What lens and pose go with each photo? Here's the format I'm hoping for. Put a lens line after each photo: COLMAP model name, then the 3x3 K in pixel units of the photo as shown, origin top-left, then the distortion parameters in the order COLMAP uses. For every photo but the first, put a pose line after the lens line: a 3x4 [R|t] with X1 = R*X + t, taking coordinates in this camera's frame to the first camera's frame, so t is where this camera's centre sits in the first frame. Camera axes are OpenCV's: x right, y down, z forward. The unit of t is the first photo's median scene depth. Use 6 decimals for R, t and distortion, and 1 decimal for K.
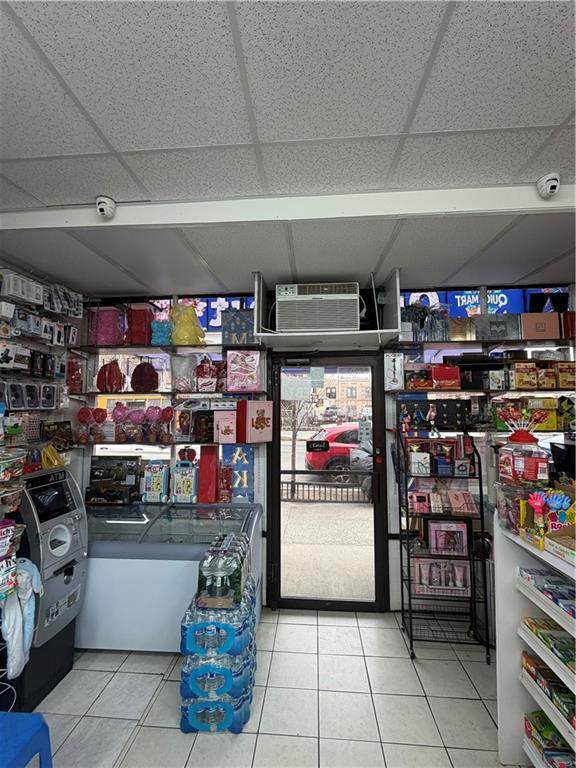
lens RADIAL K [[355.7, 0, 288.0], [0, 355.7, 384.0], [0, 0, 1]] dist [-0.000019, -0.000018]
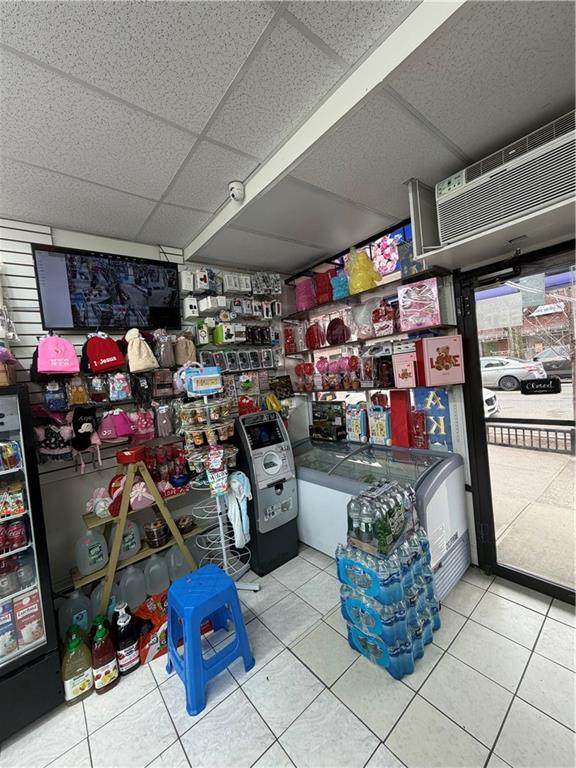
lens RADIAL K [[307.3, 0, 288.0], [0, 307.3, 384.0], [0, 0, 1]] dist [-0.000384, -0.000201]
pose [[0.682234, -0.045948, -0.729689, 0.198824], [0.153960, 0.984673, 0.081943, 0.042012], [0.714740, -0.168247, 0.678852, 0.223424]]
